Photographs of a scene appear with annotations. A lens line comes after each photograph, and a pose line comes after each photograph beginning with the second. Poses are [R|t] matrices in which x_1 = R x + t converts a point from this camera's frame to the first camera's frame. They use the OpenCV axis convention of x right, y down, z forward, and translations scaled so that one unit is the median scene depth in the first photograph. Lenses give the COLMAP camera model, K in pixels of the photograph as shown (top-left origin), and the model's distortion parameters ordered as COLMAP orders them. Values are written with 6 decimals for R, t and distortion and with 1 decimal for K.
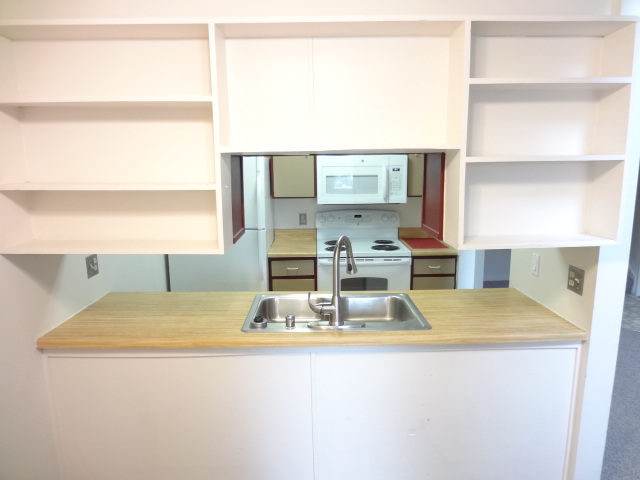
lens RADIAL K [[431.9, 0, 322.8], [0, 431.9, 240.0], [0, 0, 1]] dist [-0.042624, 0.000585]
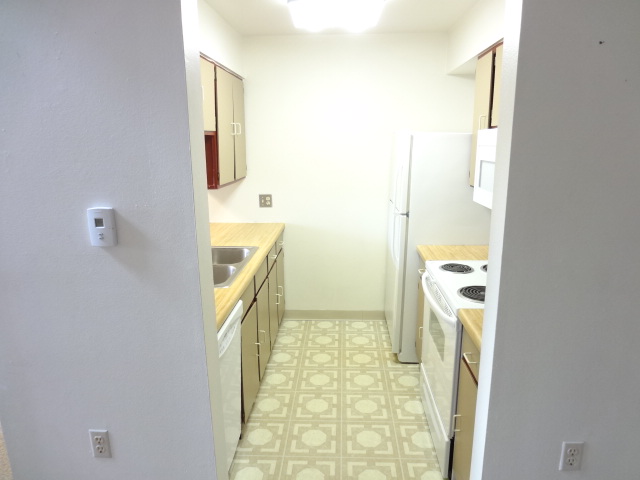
lens RADIAL K [[431.9, 0, 322.8], [0, 431.9, 240.0], [0, 0, 1]] dist [-0.042624, 0.000585]
pose [[-0.061207, 0.233335, -0.970468, 0.693267], [-0.169753, 0.955693, 0.240489, -0.148392], [0.983584, 0.179459, -0.018885, 0.800615]]
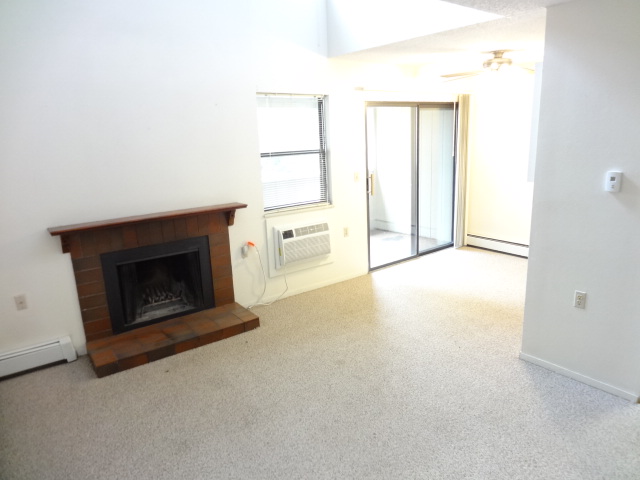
lens RADIAL K [[431.9, 0, 322.8], [0, 431.9, 240.0], [0, 0, 1]] dist [-0.042624, 0.000585]
pose [[-0.801273, 0.179155, -0.570846, 1.149972], [-0.062879, 0.923615, 0.378129, -0.183954], [0.594986, 0.338879, -0.728803, 0.862533]]
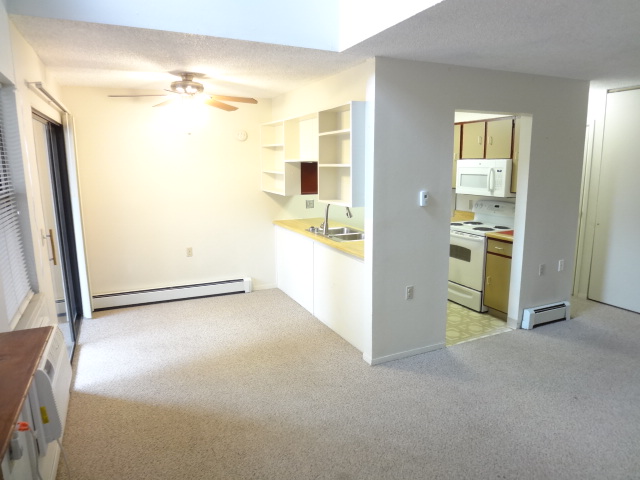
lens RADIAL K [[431.9, 0, 322.8], [0, 431.9, 240.0], [0, 0, 1]] dist [-0.042624, 0.000585]
pose [[0.416386, 0.167838, -0.893562, 1.141763], [-0.157368, 0.981284, 0.110983, -0.018338], [0.895465, 0.094406, 0.435005, -0.017096]]
